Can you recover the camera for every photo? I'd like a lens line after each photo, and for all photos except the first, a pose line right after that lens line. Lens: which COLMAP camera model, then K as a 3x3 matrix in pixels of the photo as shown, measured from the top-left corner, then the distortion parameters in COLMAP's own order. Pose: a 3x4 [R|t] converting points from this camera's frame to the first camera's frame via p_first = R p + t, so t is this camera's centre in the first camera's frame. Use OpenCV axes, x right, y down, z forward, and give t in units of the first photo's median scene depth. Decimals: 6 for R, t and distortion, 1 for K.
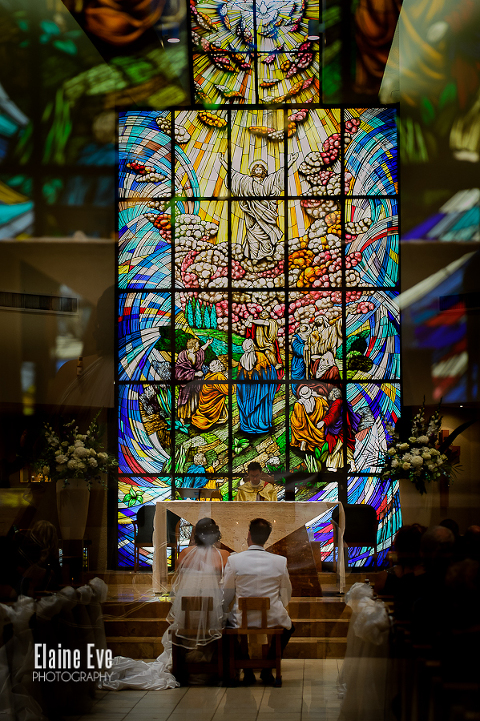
lens RADIAL K [[1606.6, 0, 240.0], [0, 1606.6, 360.5], [0, 0, 1]] dist [0.003780, 0.199995]
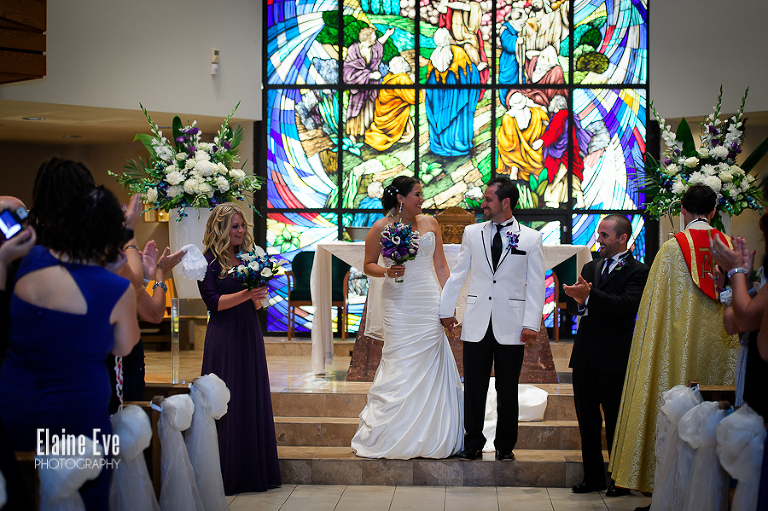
lens RADIAL K [[1711.3, 0, 384.0], [0, 1711.3, 255.5], [0, 0, 1]] dist [0.003780, 0.199995]
pose [[0.999878, 0.007022, -0.013944, -0.009851], [-0.005737, 0.995912, 0.090149, 0.019941], [0.014520, -0.090058, 0.995831, 0.201528]]
